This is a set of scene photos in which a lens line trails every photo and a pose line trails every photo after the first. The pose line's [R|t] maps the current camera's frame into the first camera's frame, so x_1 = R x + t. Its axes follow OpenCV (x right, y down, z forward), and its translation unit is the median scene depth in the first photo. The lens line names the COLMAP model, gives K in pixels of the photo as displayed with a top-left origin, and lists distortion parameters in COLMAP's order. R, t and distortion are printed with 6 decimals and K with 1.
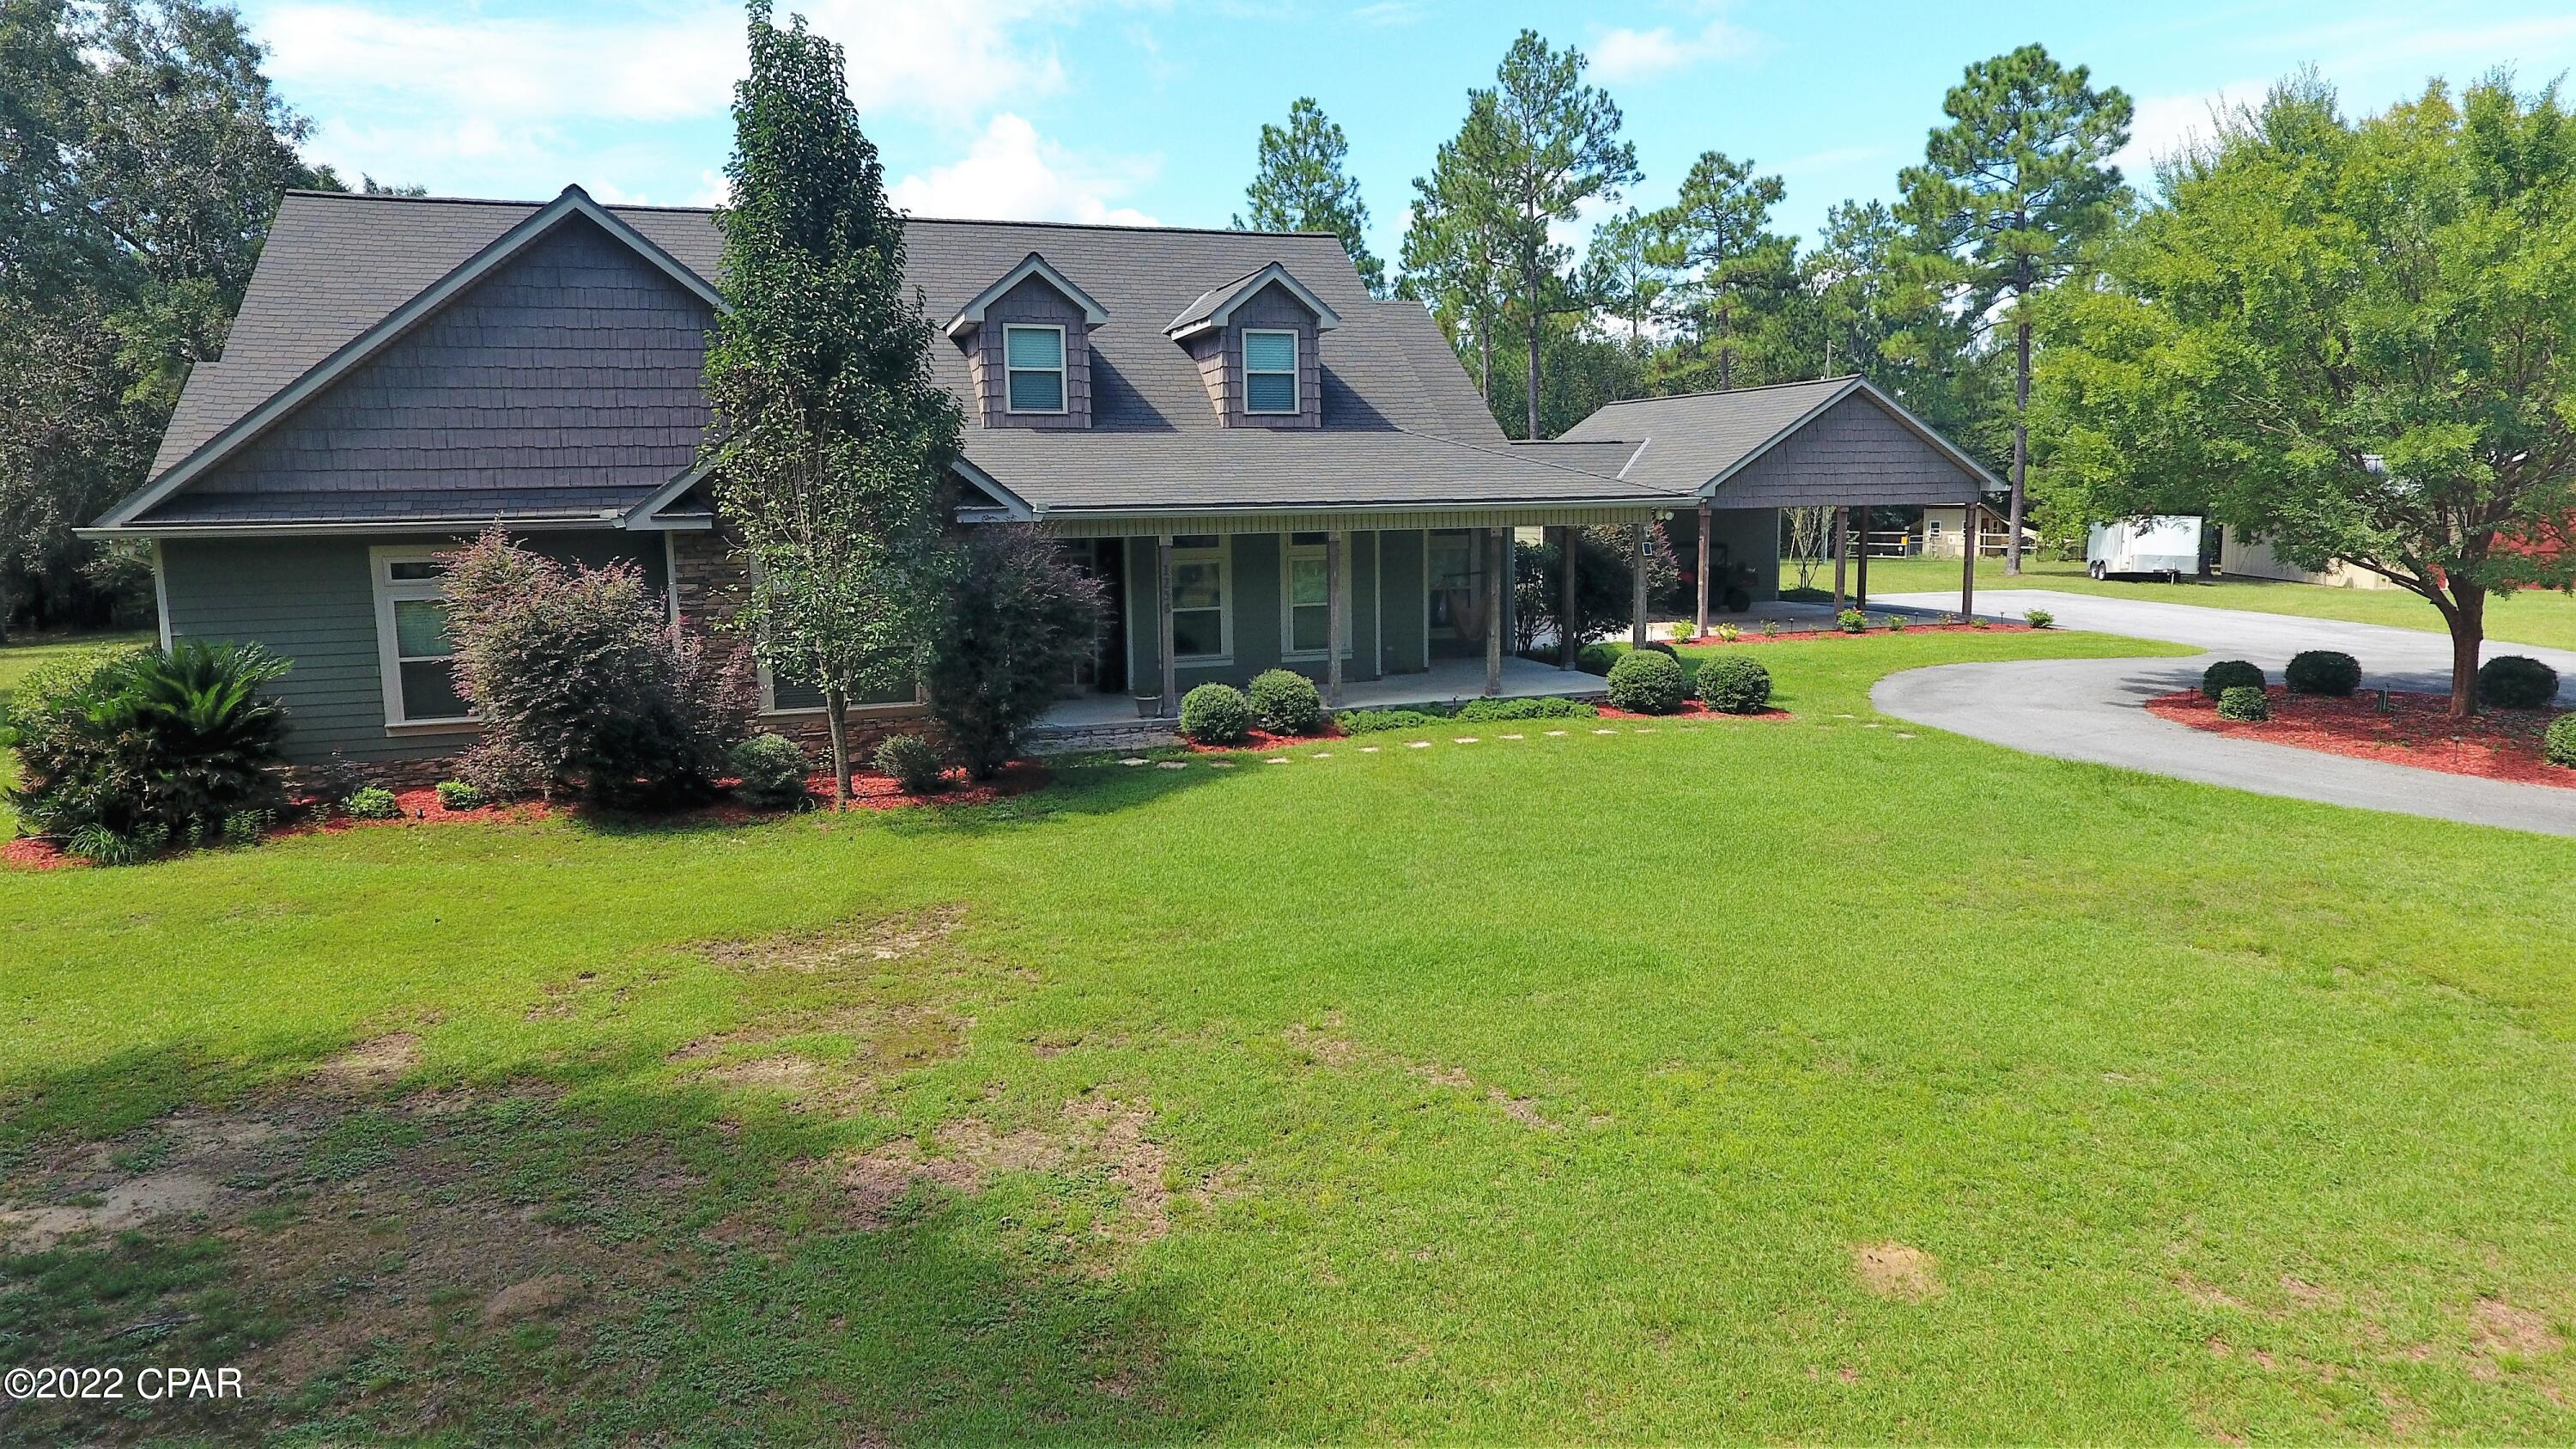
lens RADIAL K [[1491.5, 0, 1198.3], [0, 1491.5, 681.3], [0, 0, 1]] dist [-0.003162, -0.003013]
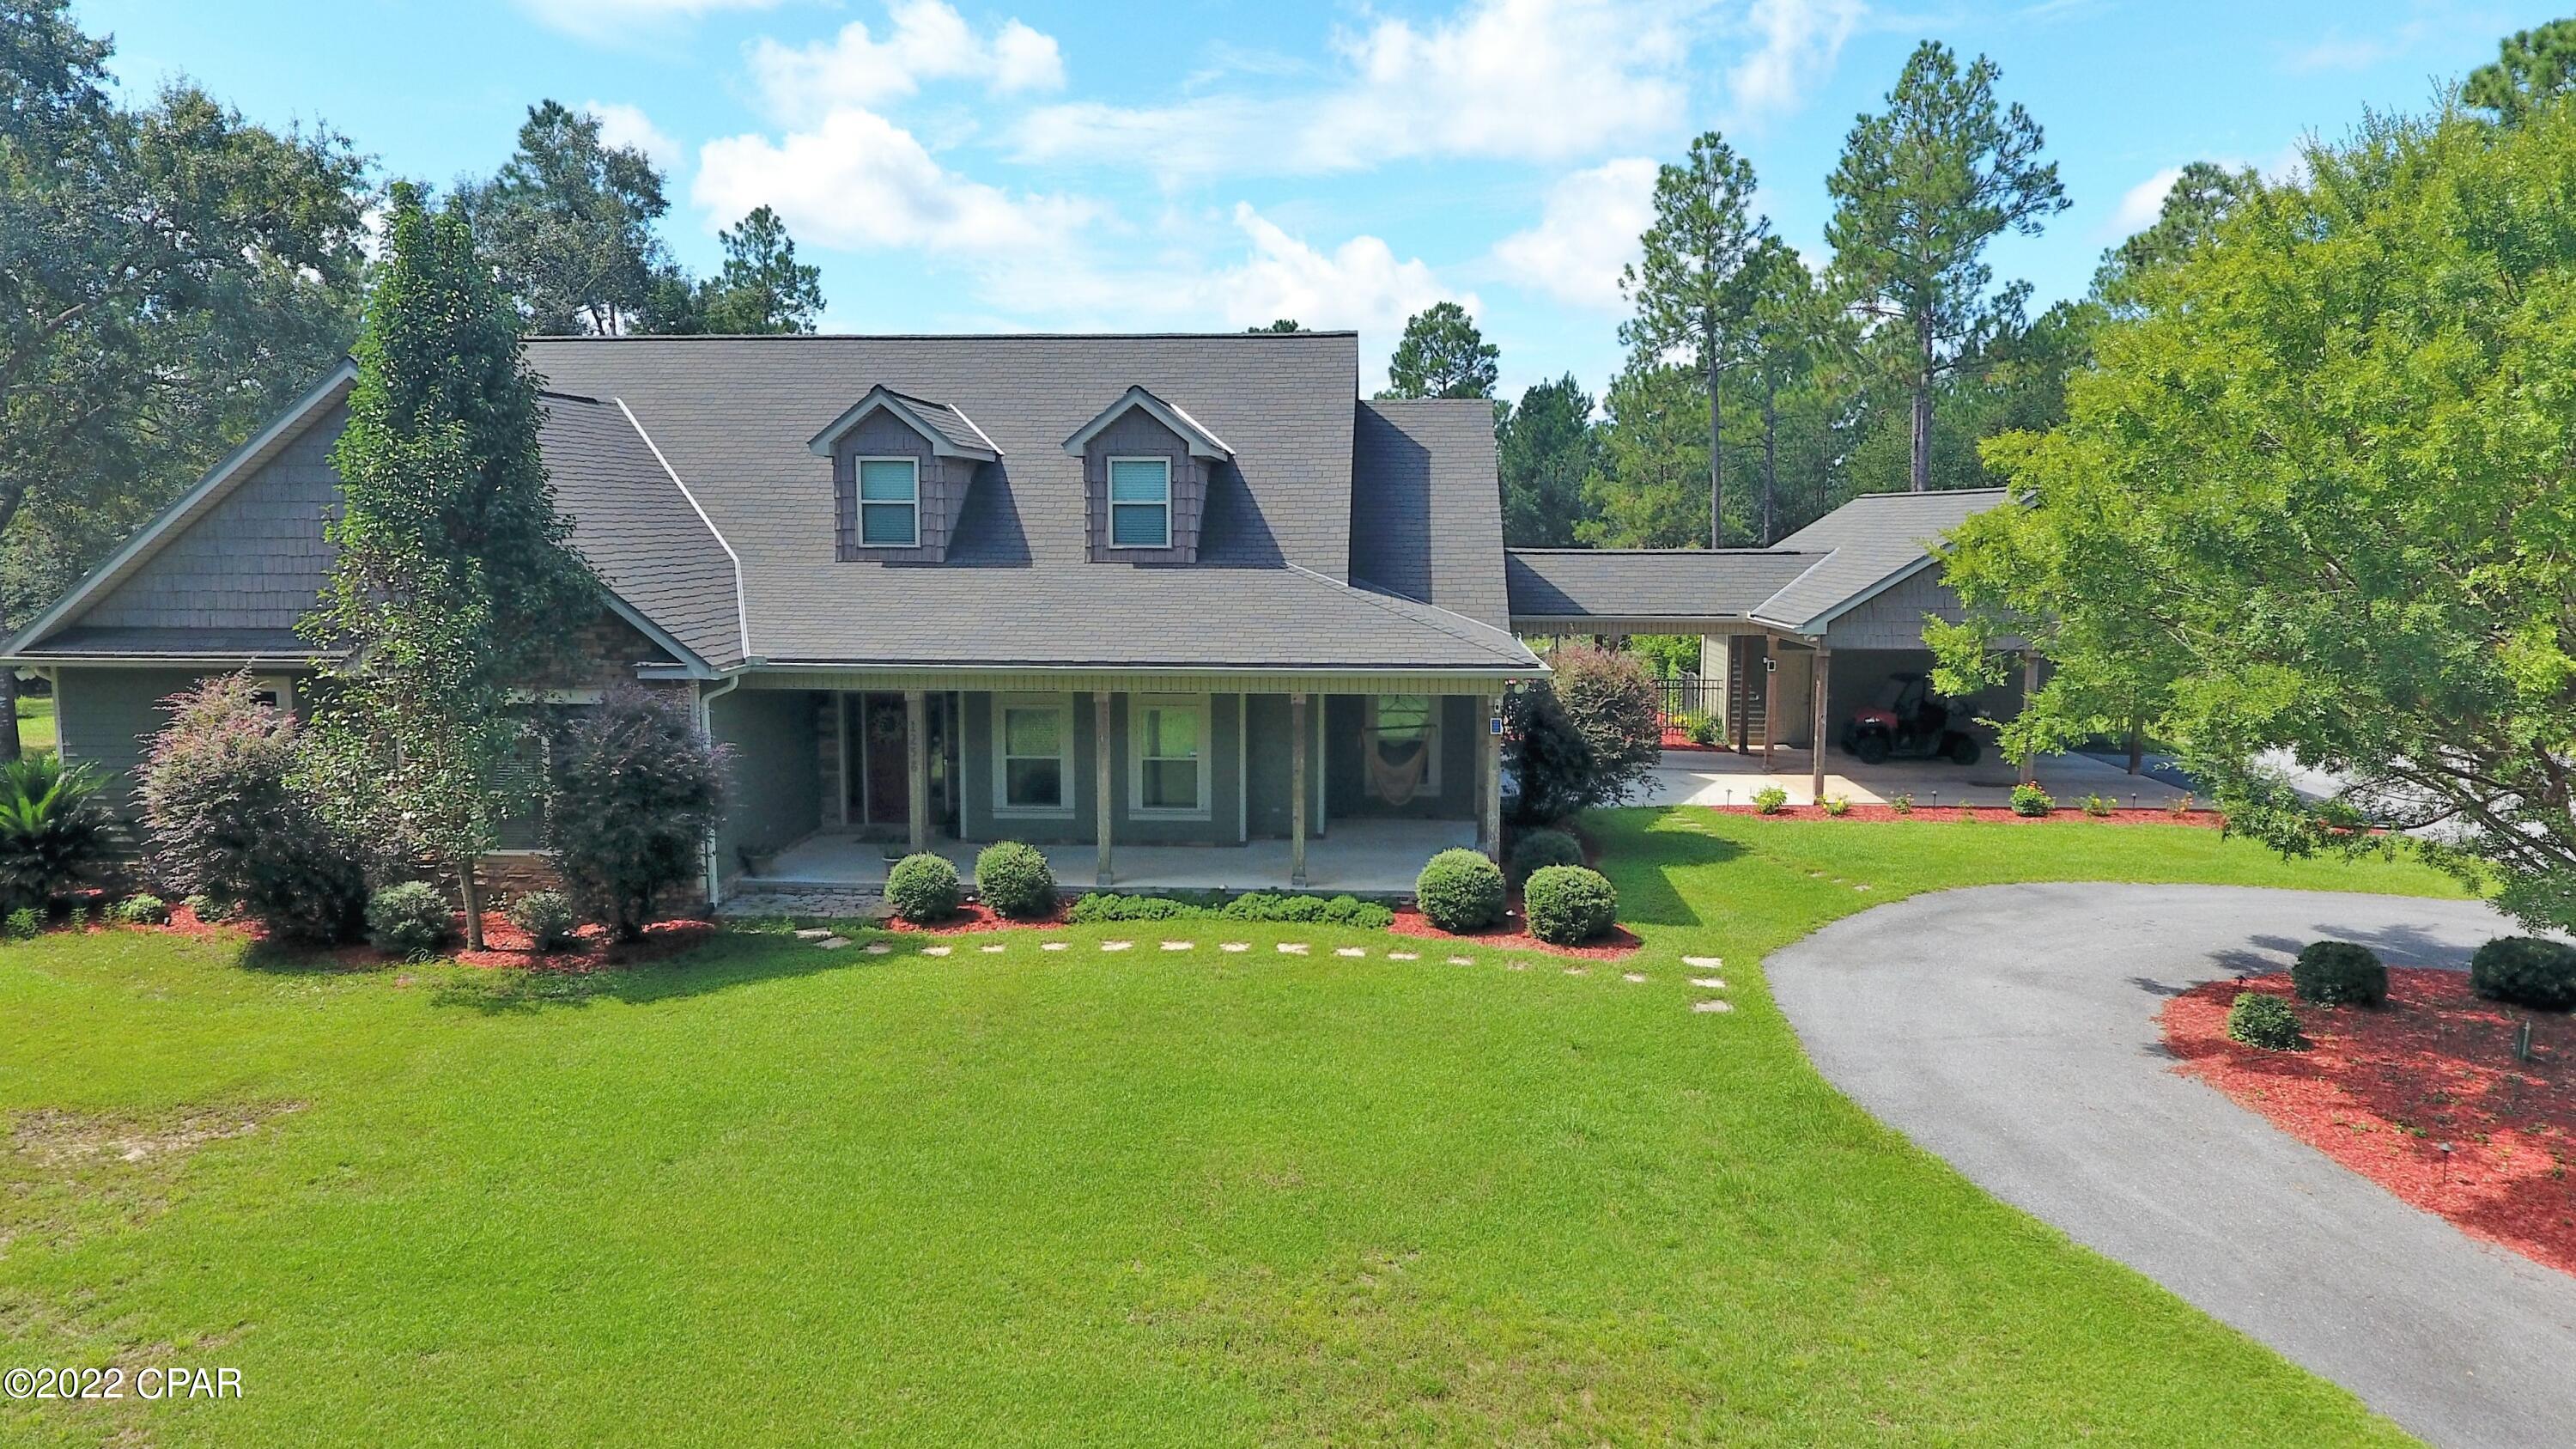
lens RADIAL K [[1491.5, 0, 1338.0], [0, 1491.5, 680.3], [0, 0, 1]] dist [-0.003162, -0.003013]
pose [[0.930678, 0.055727, -0.361571, 0.503198], [-0.060293, 0.998180, -0.001348, -0.105057], [0.360838, 0.023055, 0.932344, 0.191954]]
